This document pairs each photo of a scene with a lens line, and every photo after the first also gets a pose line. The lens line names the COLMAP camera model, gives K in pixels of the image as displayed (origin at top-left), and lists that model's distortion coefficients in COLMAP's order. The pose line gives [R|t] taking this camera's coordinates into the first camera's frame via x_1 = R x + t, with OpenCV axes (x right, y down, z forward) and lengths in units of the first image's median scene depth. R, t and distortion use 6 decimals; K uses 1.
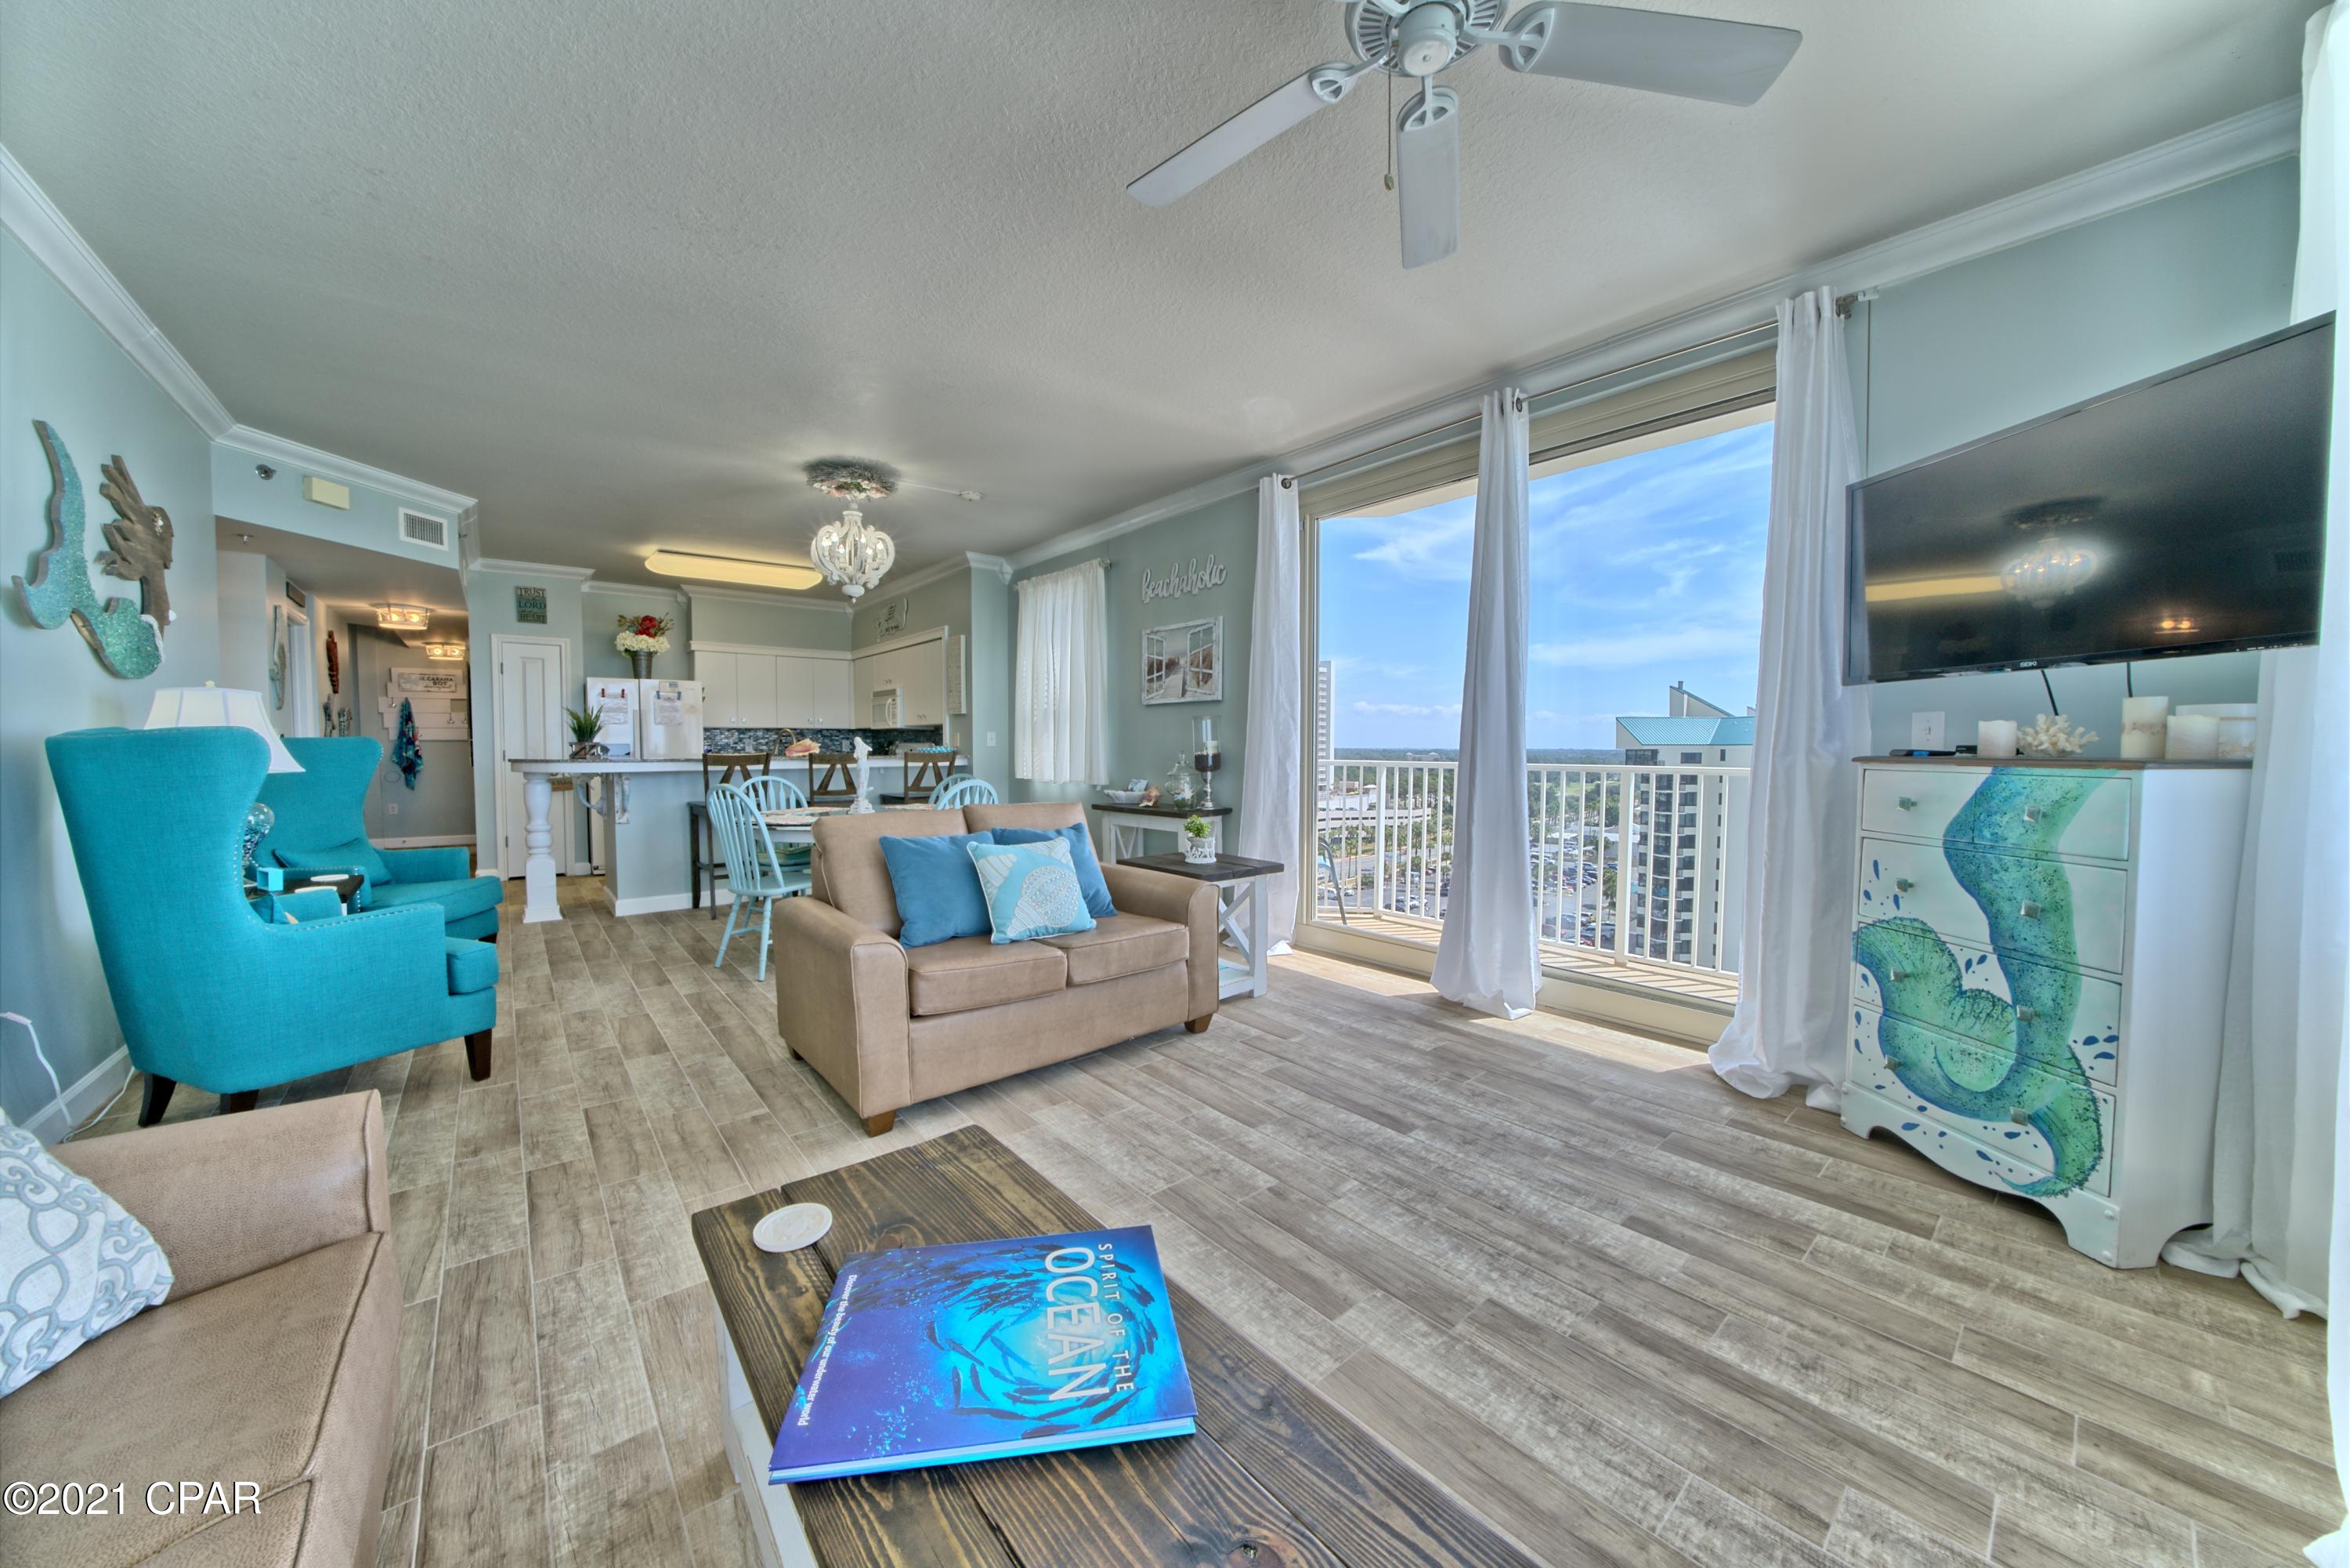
lens RADIAL K [[811.2, 0, 1170.5], [0, 811.2, 780.9], [0, 0, 1]] dist [-0.021658, 0.000200]
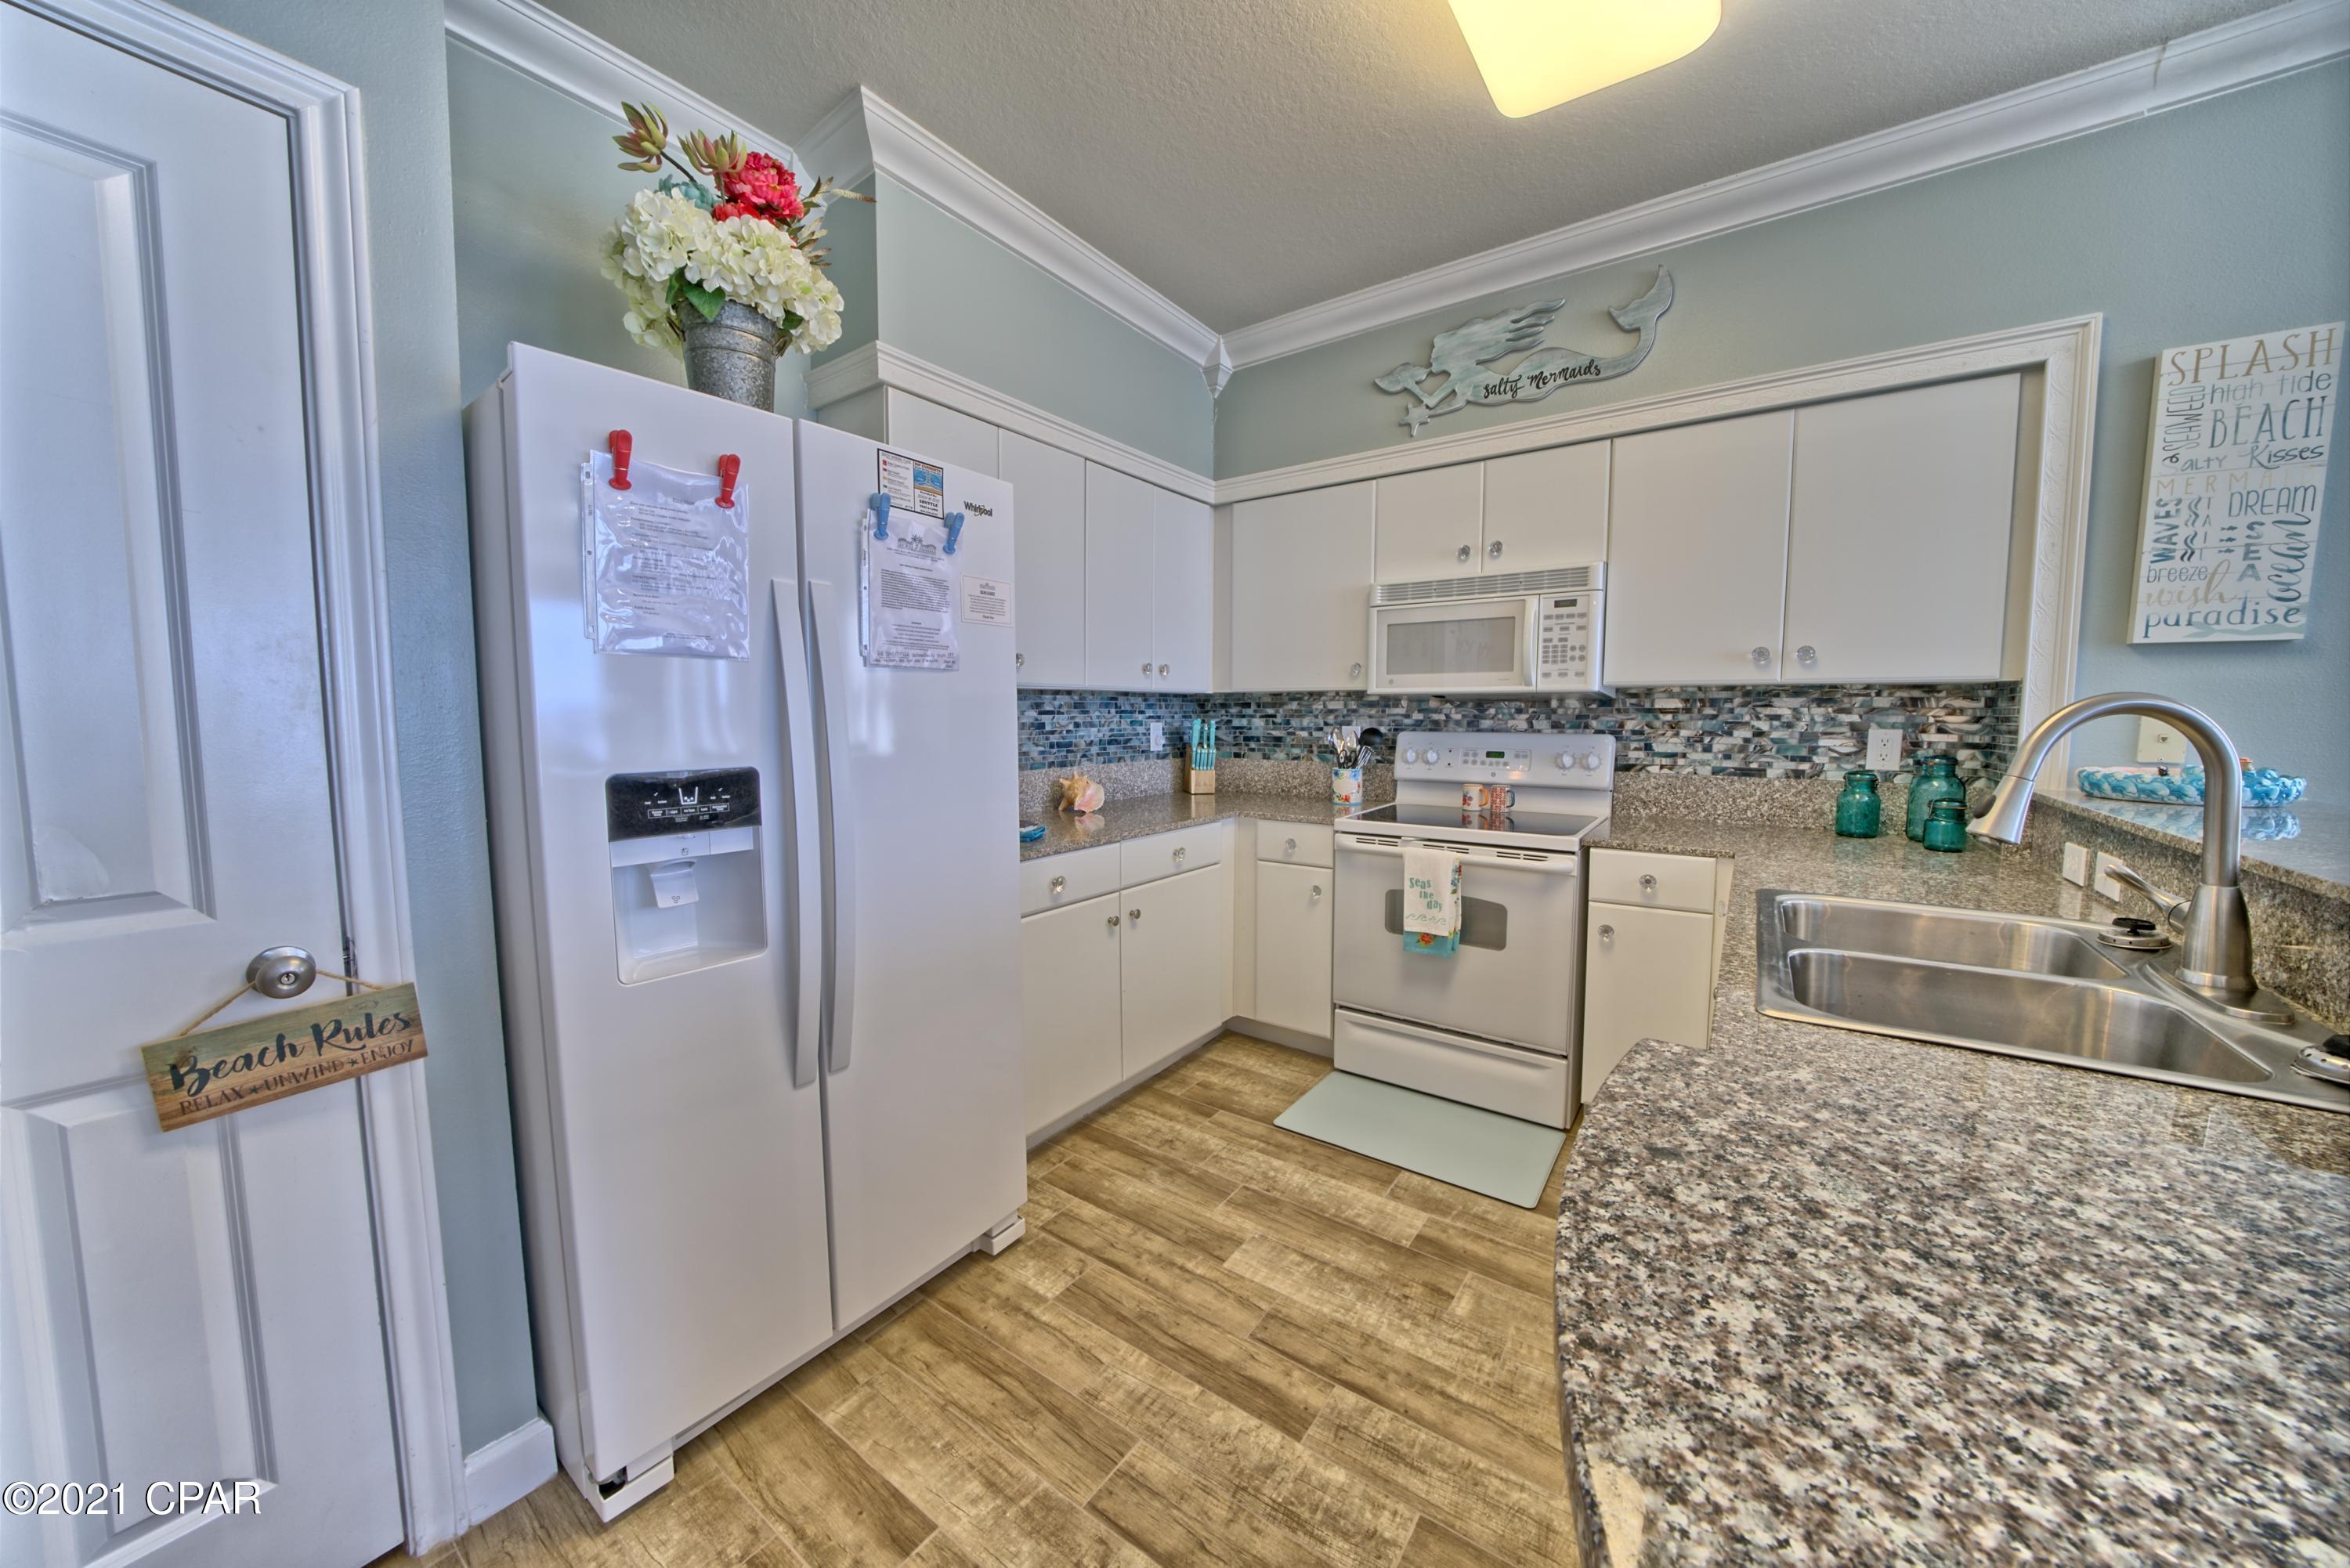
lens RADIAL K [[811.2, 0, 1170.5], [0, 811.2, 780.9], [0, 0, 1]] dist [-0.021658, 0.000200]
pose [[0.970034, -0.019530, 0.242183, -2.019052], [0.008956, 0.998961, 0.044689, -0.167363], [-0.242804, -0.041181, 0.969201, 2.584194]]
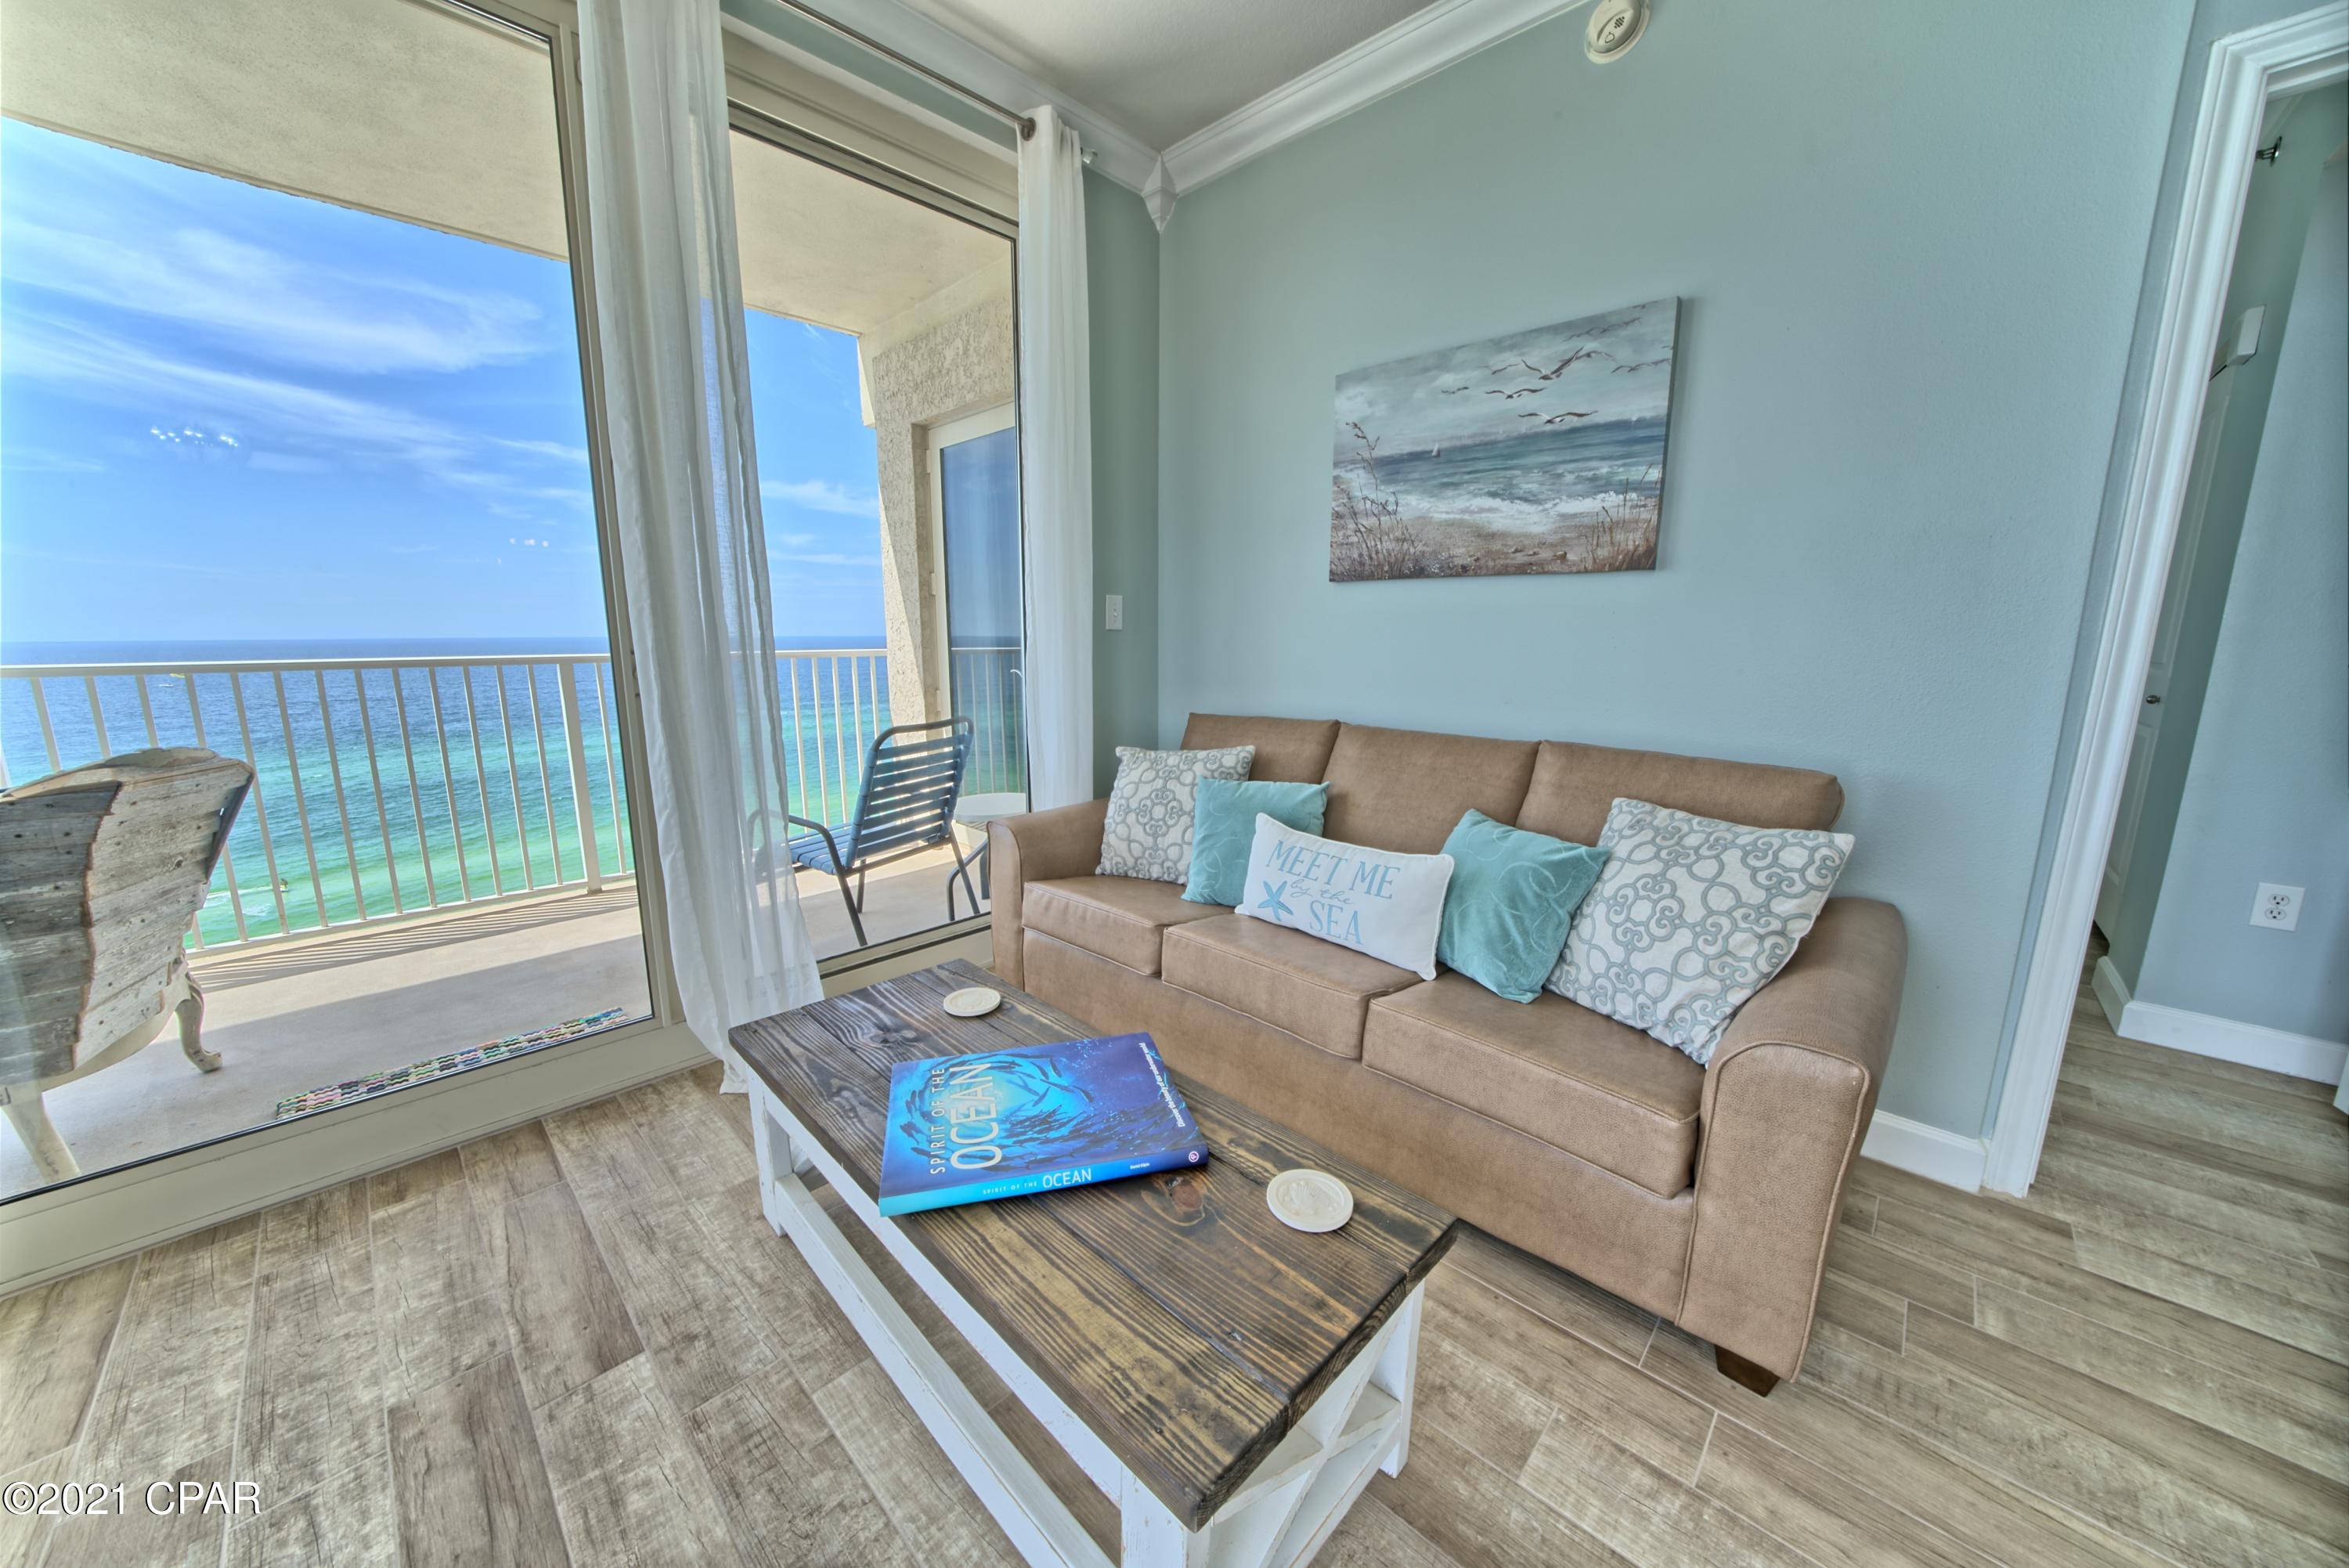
lens RADIAL K [[810.8, 0, 1170.0], [0, 810.8, 780.9], [0, 0, 1]] dist [-0.021658, 0.000200]
pose [[-0.994222, 0.014717, -0.106328, -0.132753], [-0.009398, 0.974818, 0.222802, -0.036842], [0.106929, 0.222514, -0.969048, 0.951933]]
